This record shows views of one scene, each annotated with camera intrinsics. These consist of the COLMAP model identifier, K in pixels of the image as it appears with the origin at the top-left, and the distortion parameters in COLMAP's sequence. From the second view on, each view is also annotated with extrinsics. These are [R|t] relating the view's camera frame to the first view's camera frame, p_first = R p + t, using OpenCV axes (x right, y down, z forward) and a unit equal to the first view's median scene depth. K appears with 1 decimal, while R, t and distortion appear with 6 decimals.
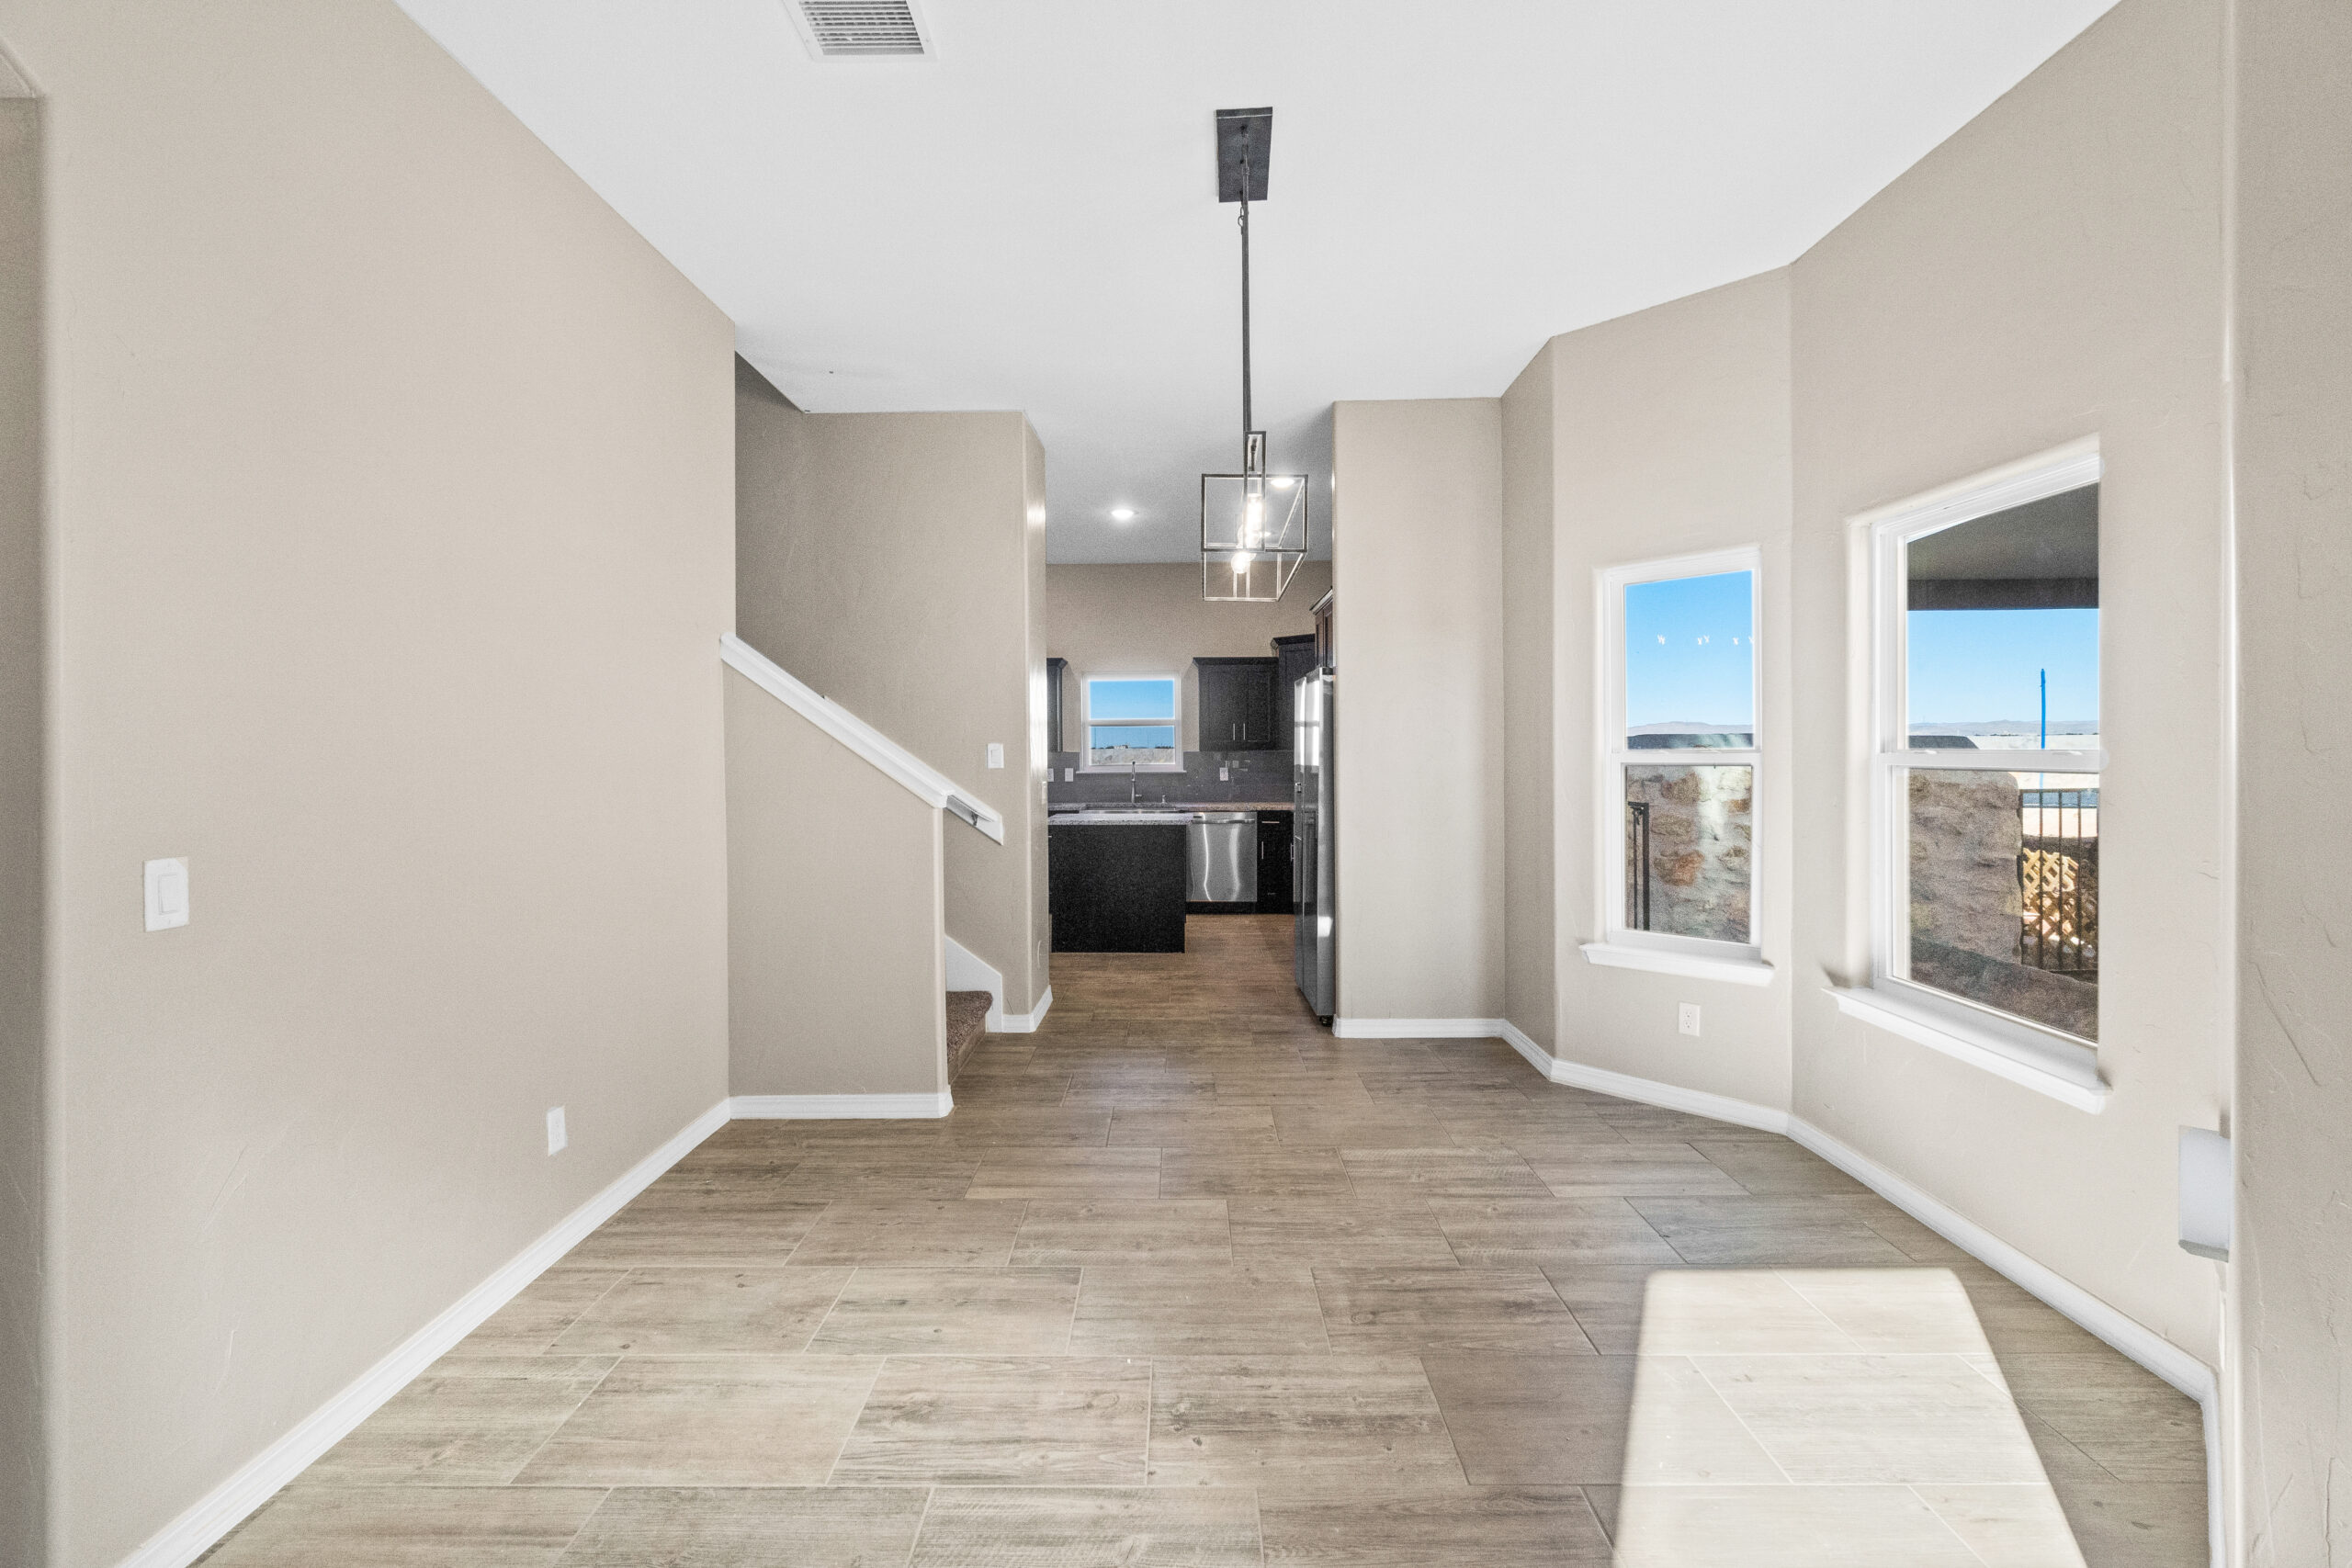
lens RADIAL K [[1022.0, 0, 1157.4], [0, 1022.0, 758.7], [0, 0, 1]] dist [0.004941, 0.000646]
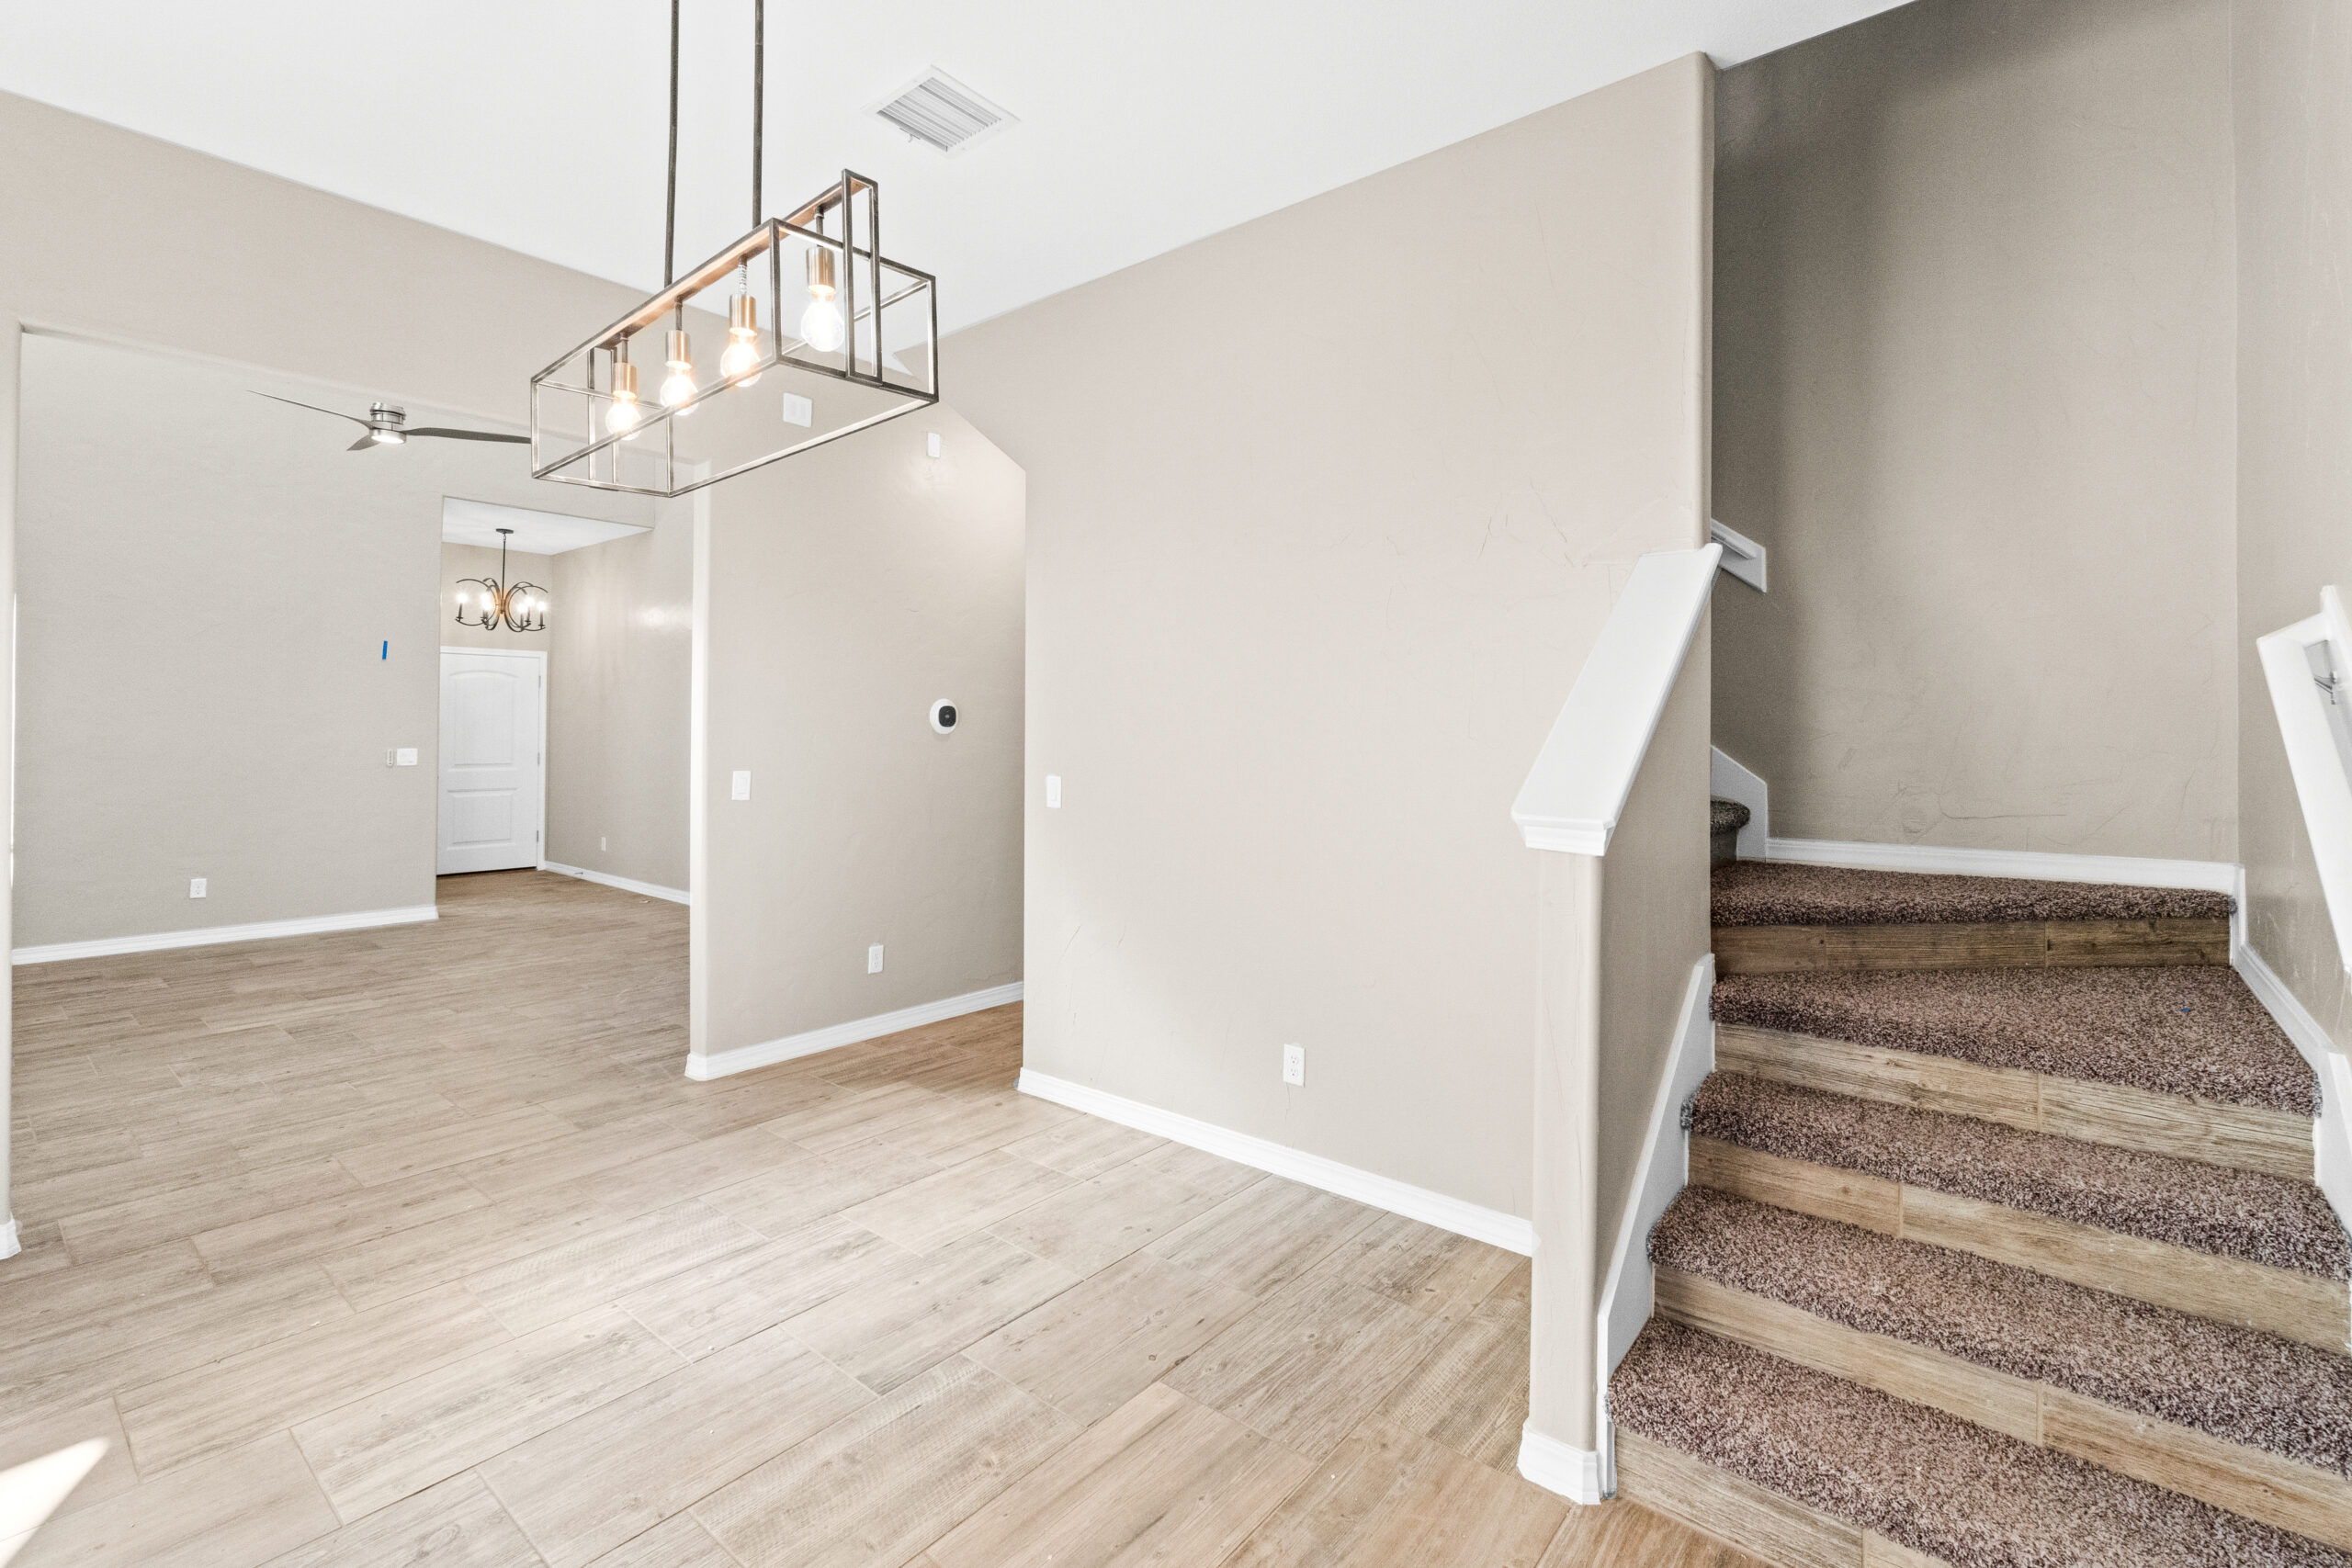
lens RADIAL K [[1022.0, 0, 1141.9], [0, 1022.0, 732.9], [0, 0, 1]] dist [0.004941, 0.000646]
pose [[-0.629226, 0.004533, -0.777209, 0.471952], [-0.005859, 0.999927, 0.010575, -0.013116], [0.777200, 0.011208, -0.629154, 1.930893]]
